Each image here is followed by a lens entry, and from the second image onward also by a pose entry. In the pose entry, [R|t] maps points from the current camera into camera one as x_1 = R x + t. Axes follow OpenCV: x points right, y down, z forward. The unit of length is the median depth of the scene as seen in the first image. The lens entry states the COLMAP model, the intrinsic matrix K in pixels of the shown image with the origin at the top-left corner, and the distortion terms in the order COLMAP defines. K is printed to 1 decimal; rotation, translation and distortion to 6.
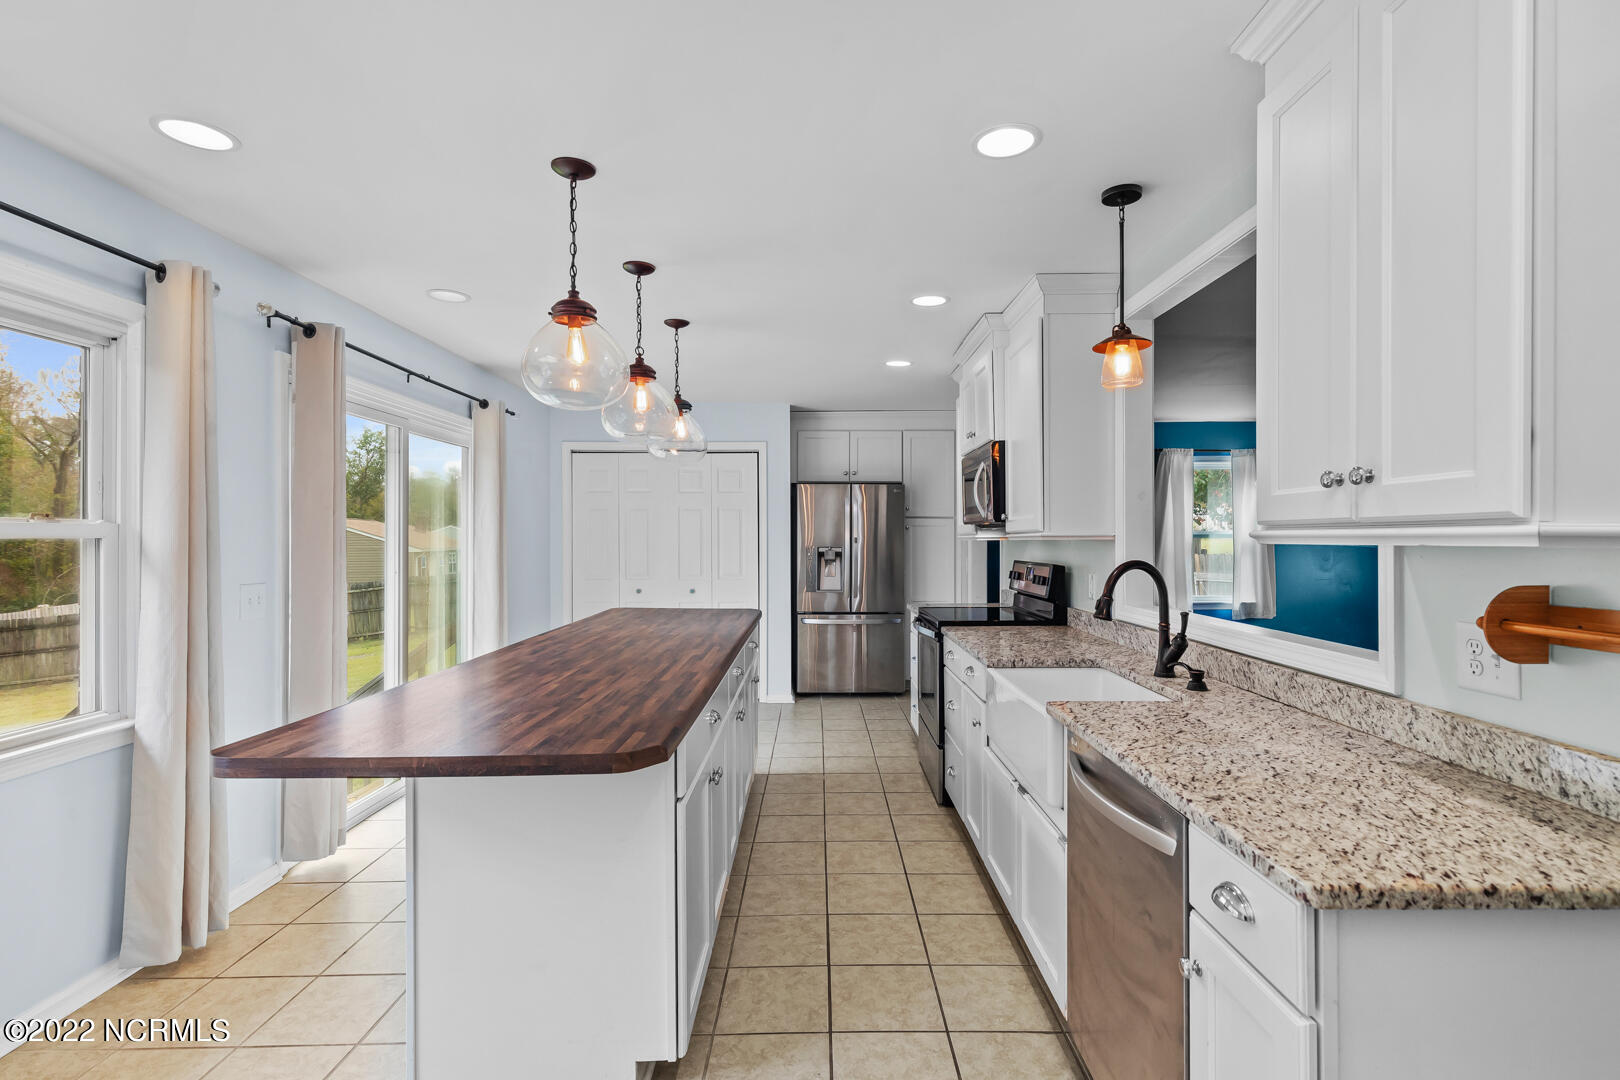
lens RADIAL K [[734.2, 0, 812.3], [0, 734.2, 536.1], [0, 0, 1]] dist [0.010075, -0.003566]
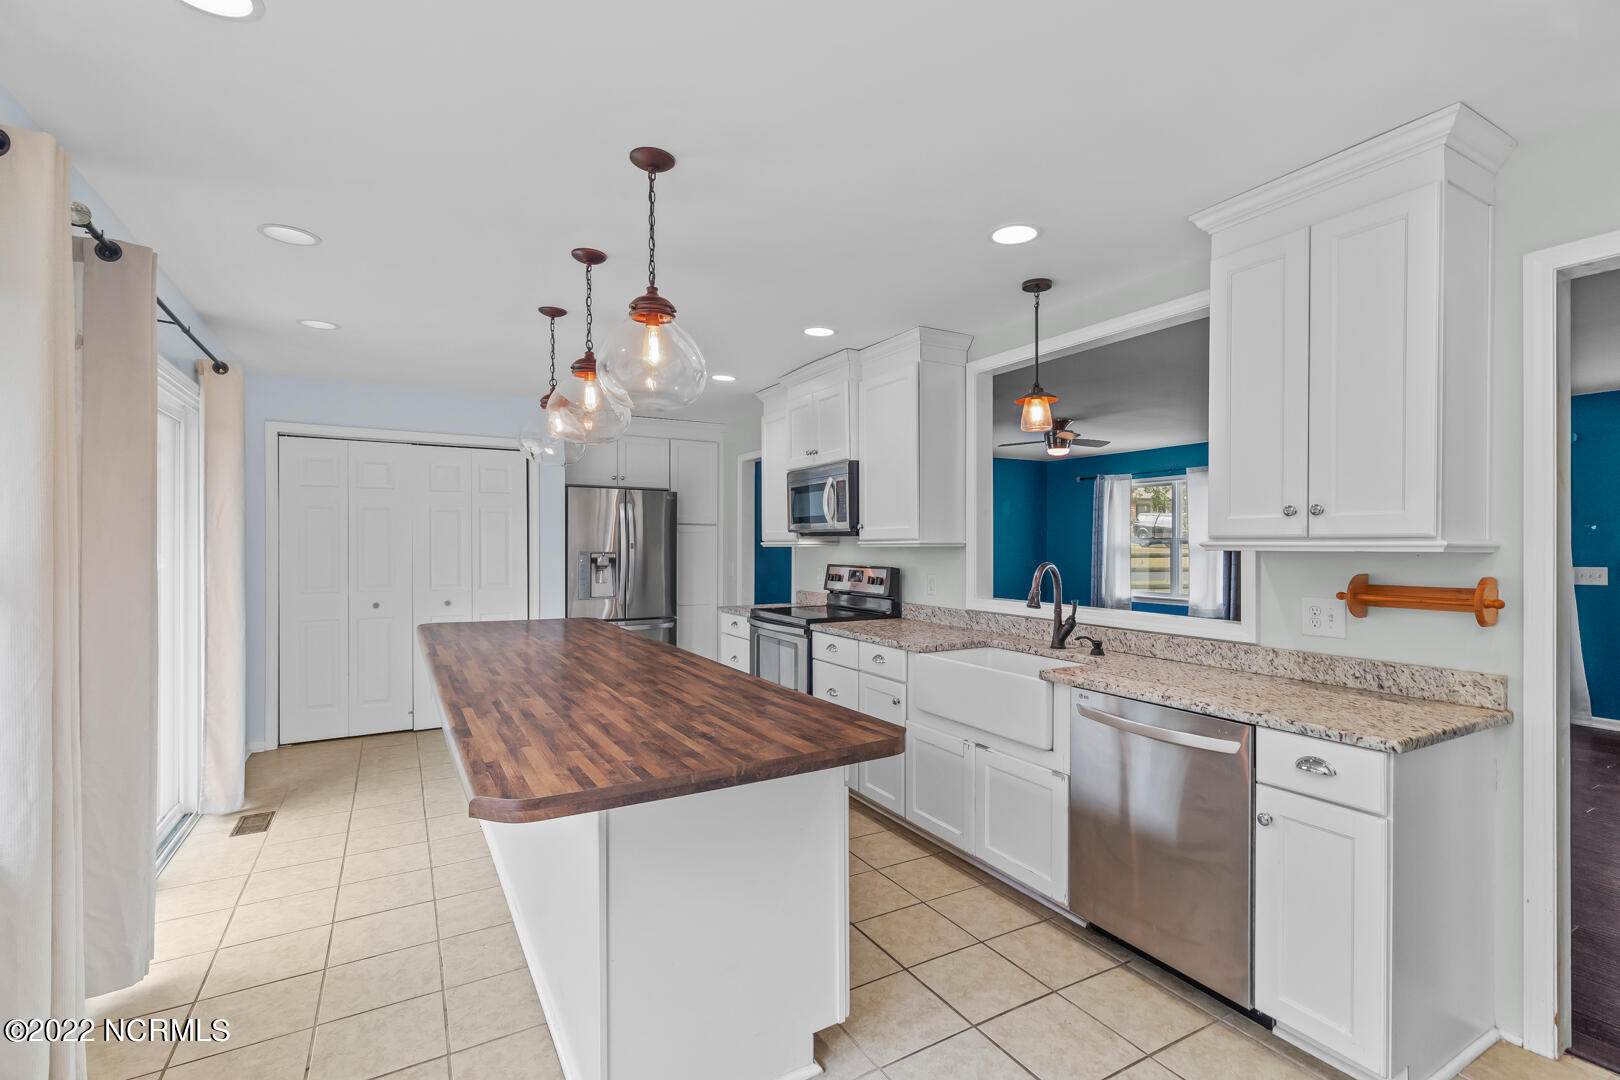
lens RADIAL K [[734.2, 0, 794.9], [0, 734.2, 546.6], [0, 0, 1]] dist [0.010075, -0.003566]
pose [[0.870771, 0.003056, 0.491680, -0.300683], [-0.006110, 0.999971, 0.004607, 0.000286], [-0.491651, -0.007015, 0.870764, 0.032838]]
